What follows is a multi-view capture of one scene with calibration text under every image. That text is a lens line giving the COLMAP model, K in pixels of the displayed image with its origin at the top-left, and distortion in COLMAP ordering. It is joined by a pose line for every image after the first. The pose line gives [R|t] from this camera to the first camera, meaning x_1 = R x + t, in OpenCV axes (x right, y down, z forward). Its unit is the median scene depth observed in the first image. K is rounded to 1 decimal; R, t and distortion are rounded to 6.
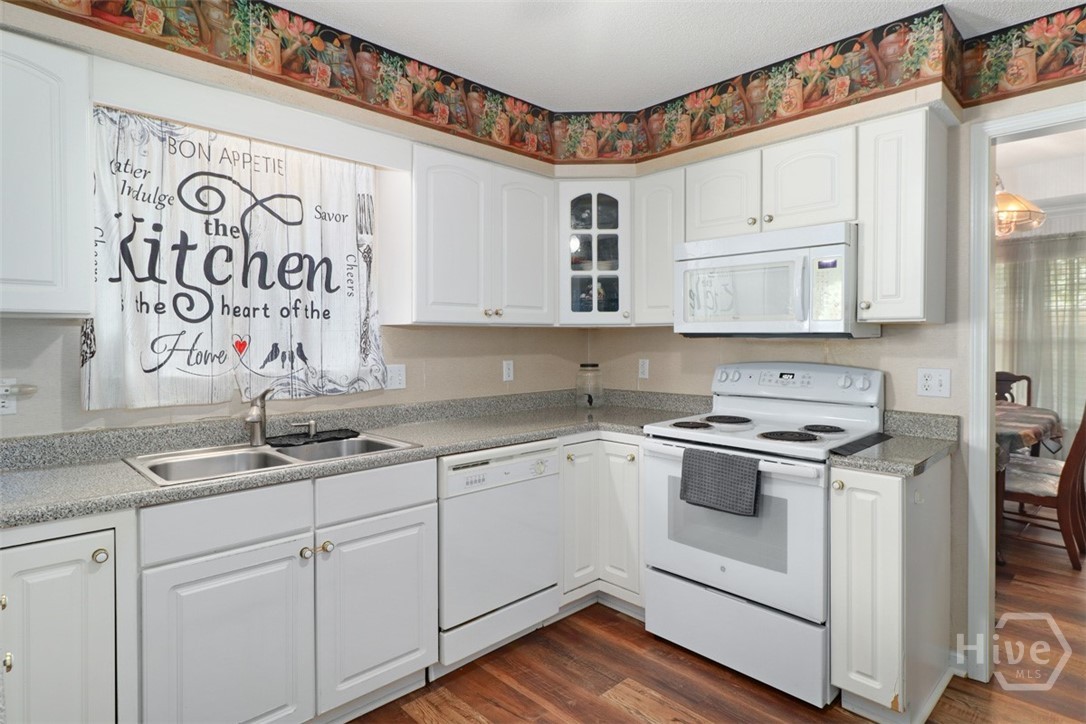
lens RADIAL K [[588.9, 0, 578.1], [0, 588.9, 344.2], [0, 0, 1]] dist [0.002584, -0.002535]
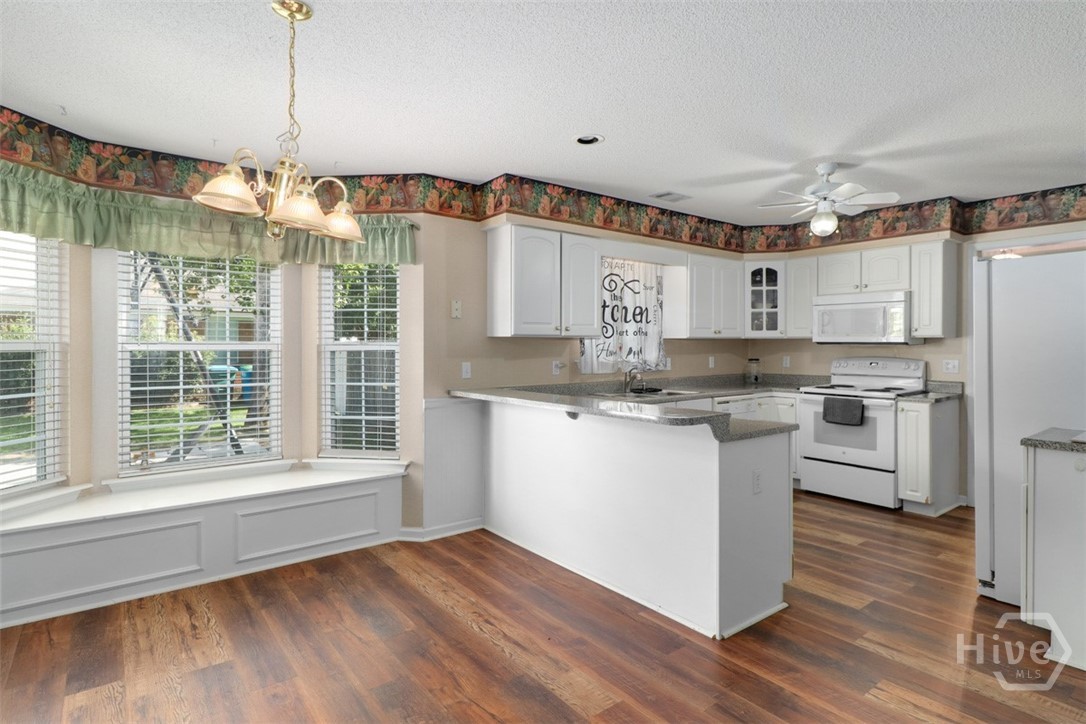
lens RADIAL K [[588.9, 0, 555.2], [0, 588.9, 346.4], [0, 0, 1]] dist [0.002584, -0.002535]
pose [[0.992090, -0.000358, -0.125527, -0.514456], [-0.000078, 0.999994, -0.003472, 0.003036], [0.125528, 0.003454, 0.992084, -1.226730]]
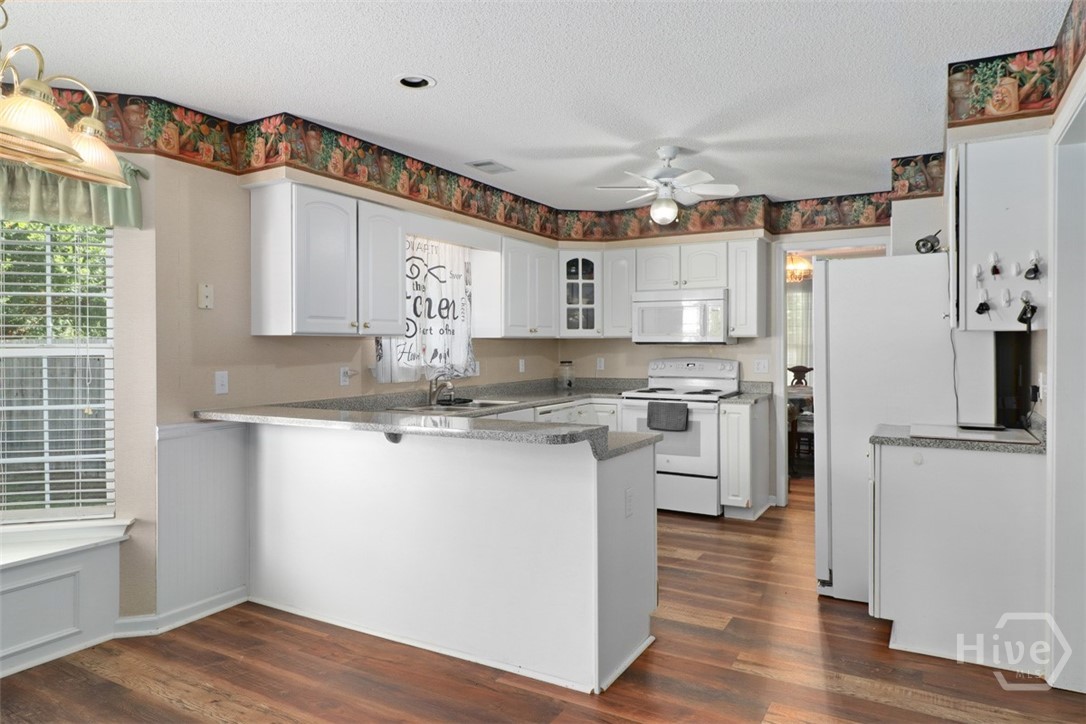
lens RADIAL K [[694.4, 0, 572.0], [0, 694.4, 347.4], [0, 0, 1]] dist [-0.001758, 0.002210]
pose [[0.960655, -0.005065, 0.277698, -0.697742], [0.005999, 0.999979, -0.002514, 0.001930], [-0.277679, 0.004081, 0.960665, -1.135439]]
